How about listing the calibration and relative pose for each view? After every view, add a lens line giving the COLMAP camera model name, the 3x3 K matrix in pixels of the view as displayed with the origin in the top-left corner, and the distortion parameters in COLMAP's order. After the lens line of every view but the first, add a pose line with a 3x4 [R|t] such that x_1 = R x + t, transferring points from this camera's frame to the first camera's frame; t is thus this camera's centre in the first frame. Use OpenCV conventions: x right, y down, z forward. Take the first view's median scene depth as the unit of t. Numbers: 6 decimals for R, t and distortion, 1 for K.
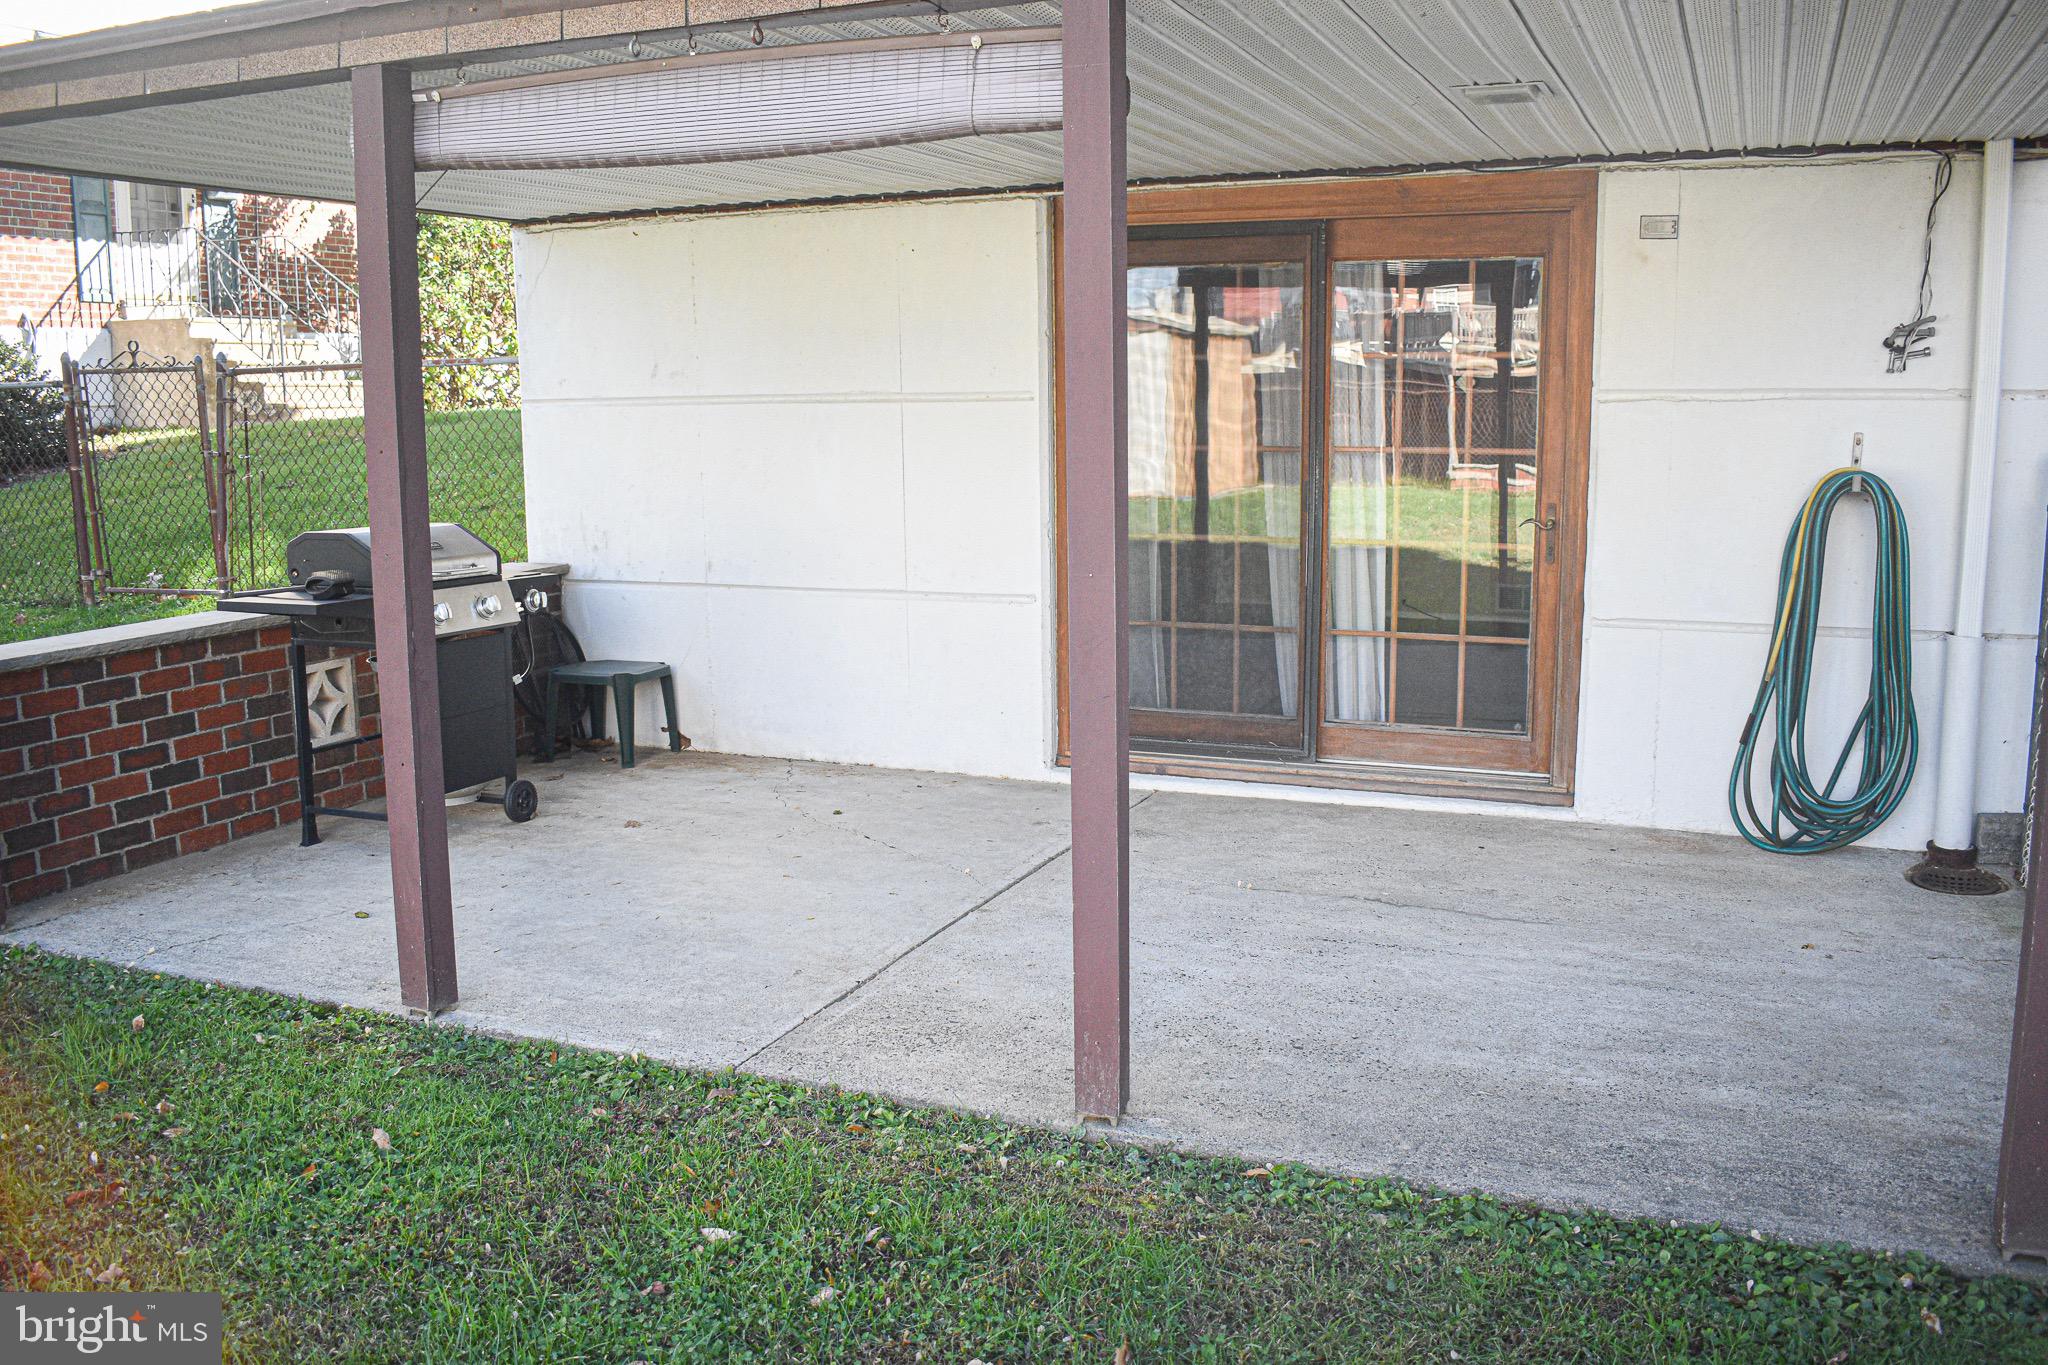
lens RADIAL K [[1776.8, 0, 1020.4], [0, 1776.8, 681.3], [0, 0, 1]] dist [-0.091106, 0.017448]
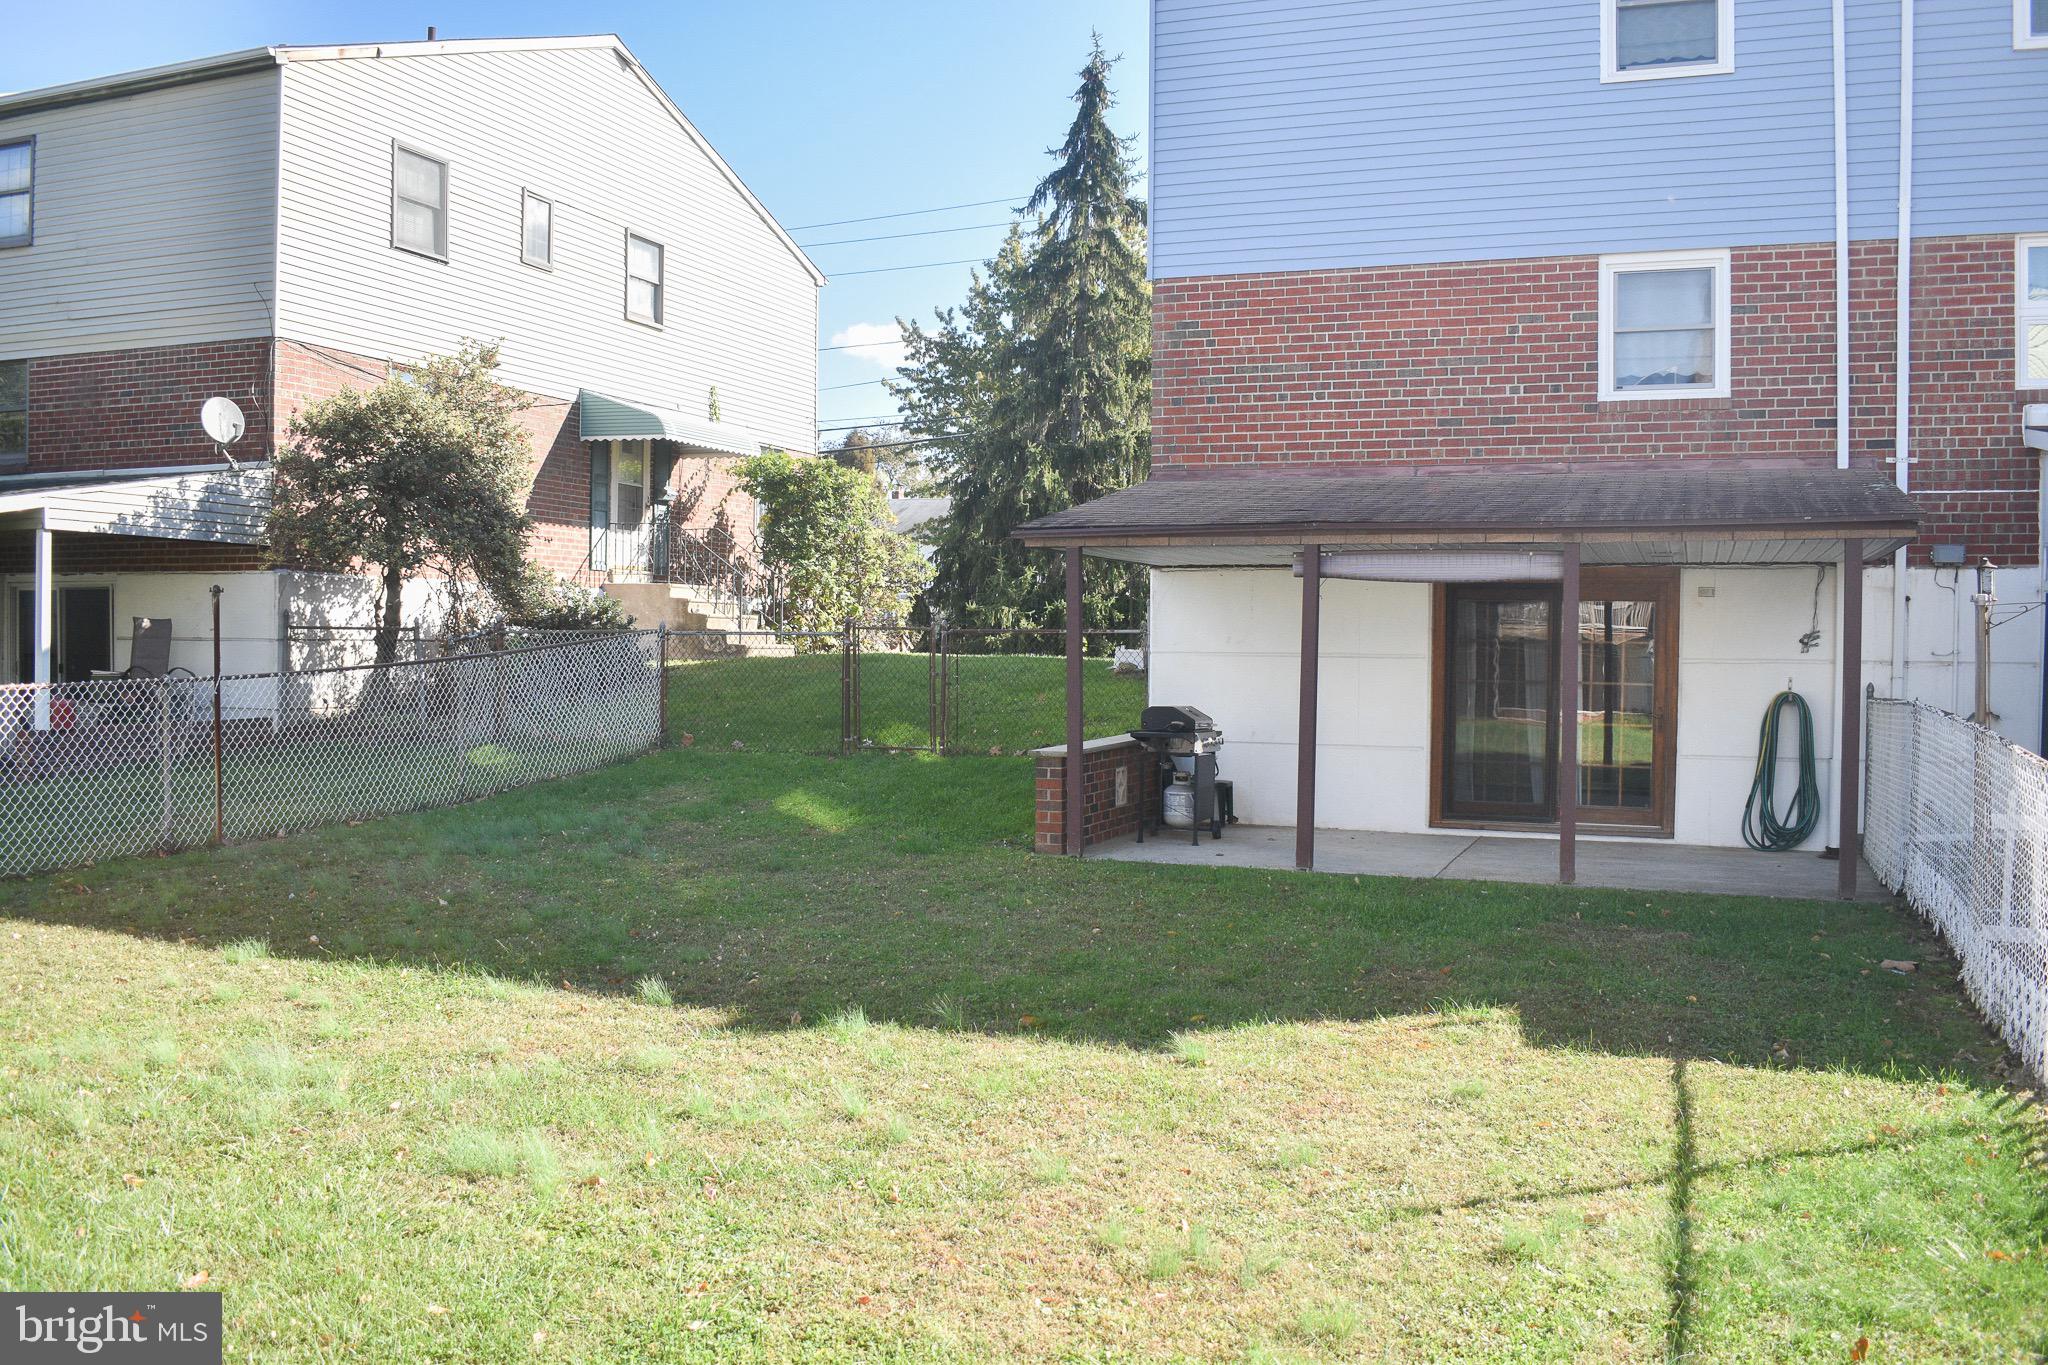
lens RADIAL K [[1776.8, 0, 1024.0], [0, 1776.8, 684.5], [0, 0, 1]] dist [-0.091106, 0.017448]
pose [[0.999247, 0.020006, 0.033251, -0.565908], [-0.015204, 0.990195, -0.138860, 0.188123], [-0.035703, 0.138250, 0.989754, -1.164400]]
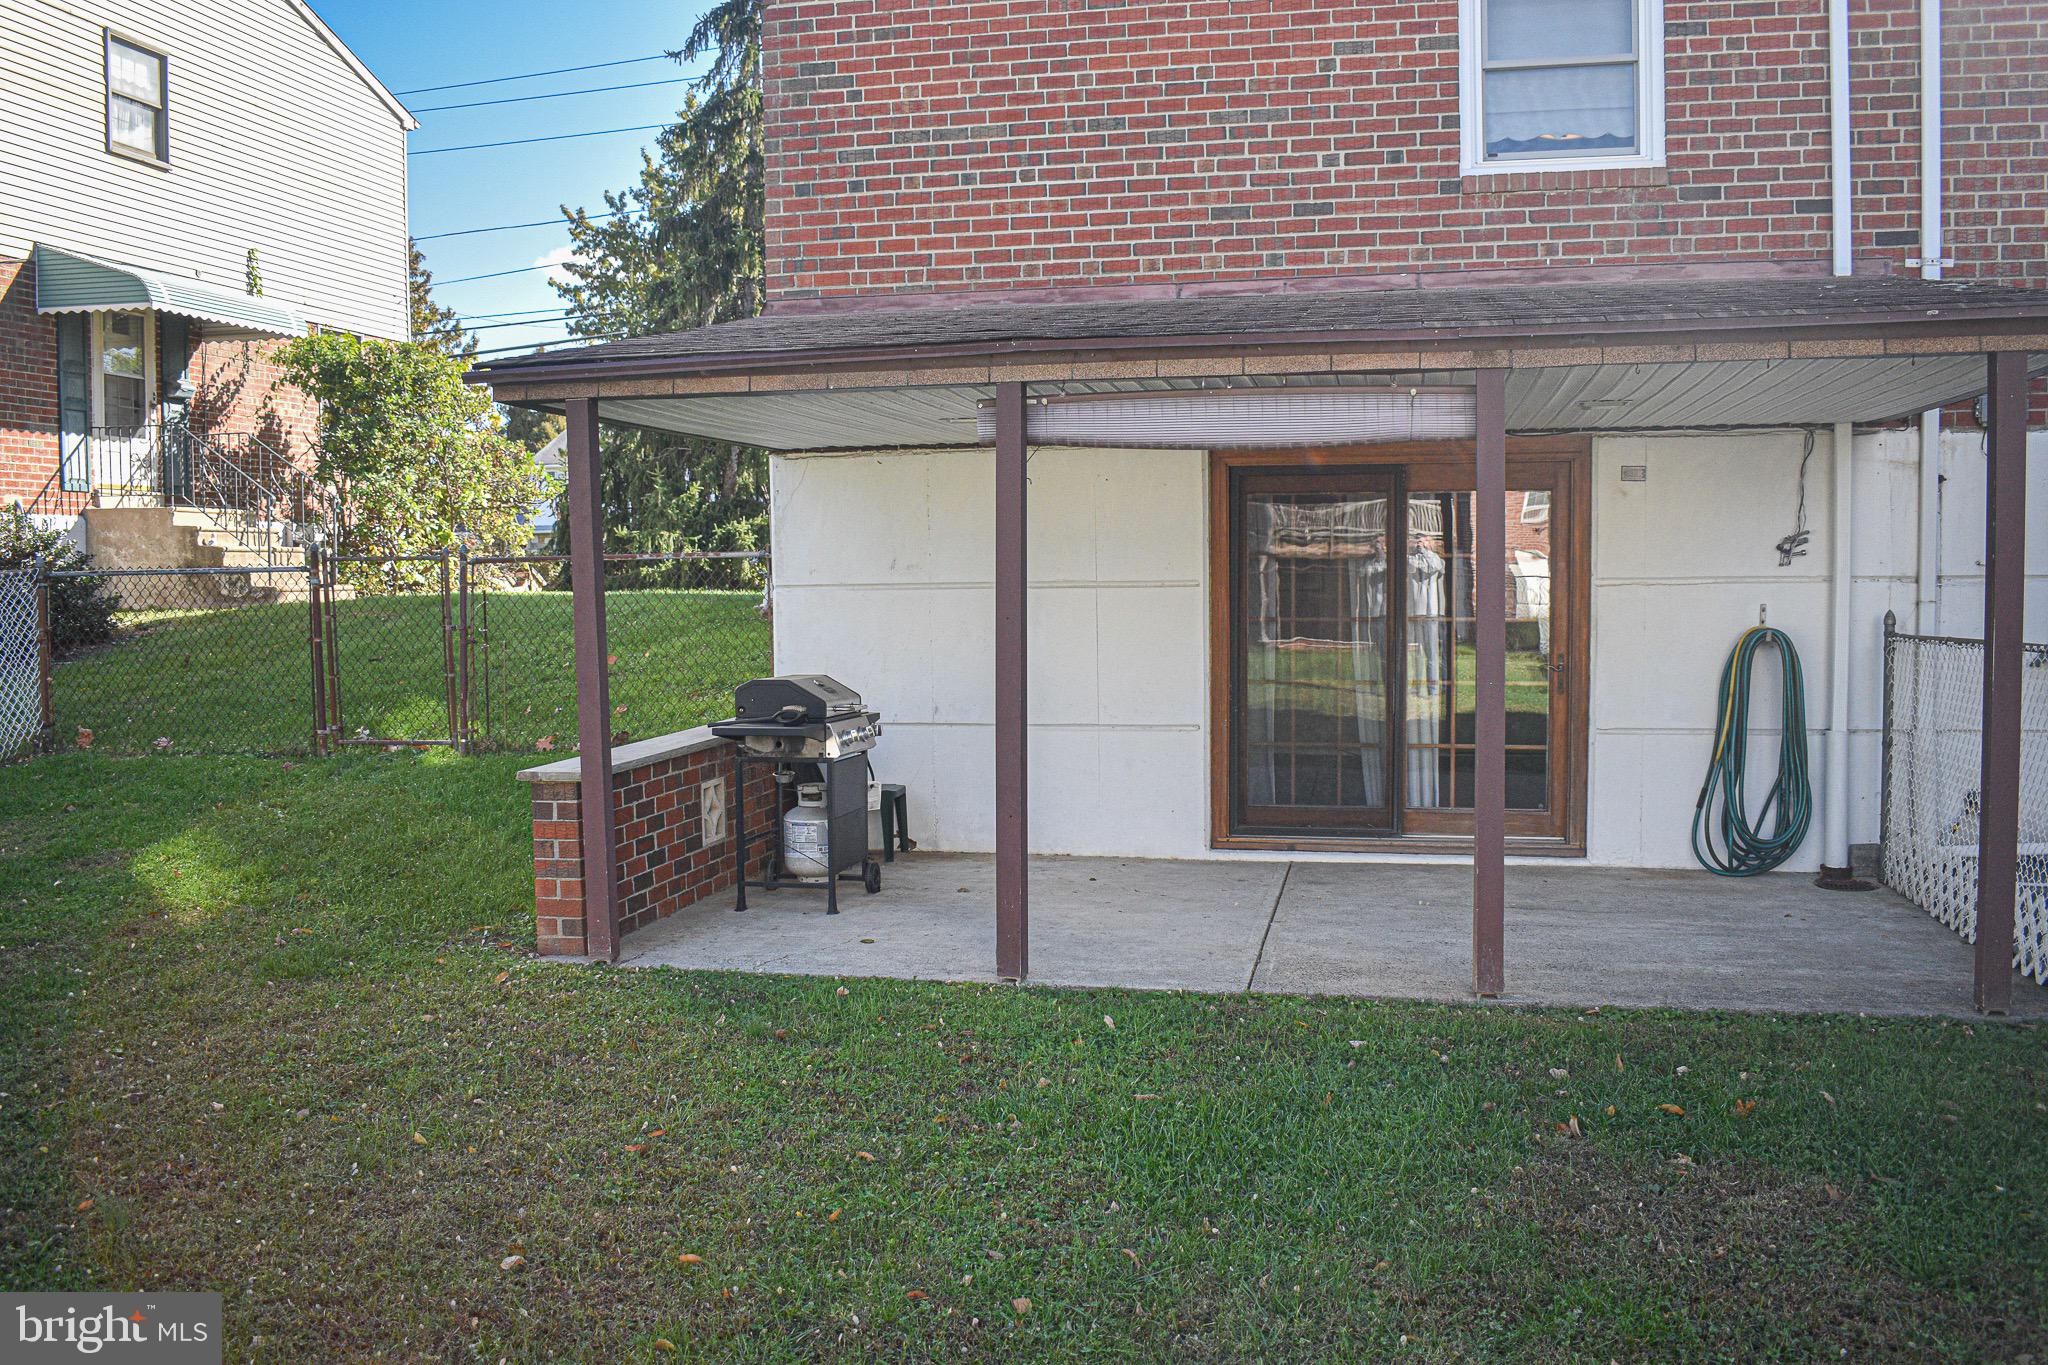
lens RADIAL K [[1776.8, 0, 1022.5], [0, 1776.8, 683.1], [0, 0, 1]] dist [-0.091106, 0.017448]
pose [[0.983217, -0.012010, 0.182045, -0.388967], [0.030296, 0.994725, -0.098005, 0.052367], [-0.179908, 0.101875, 0.978394, -0.349941]]
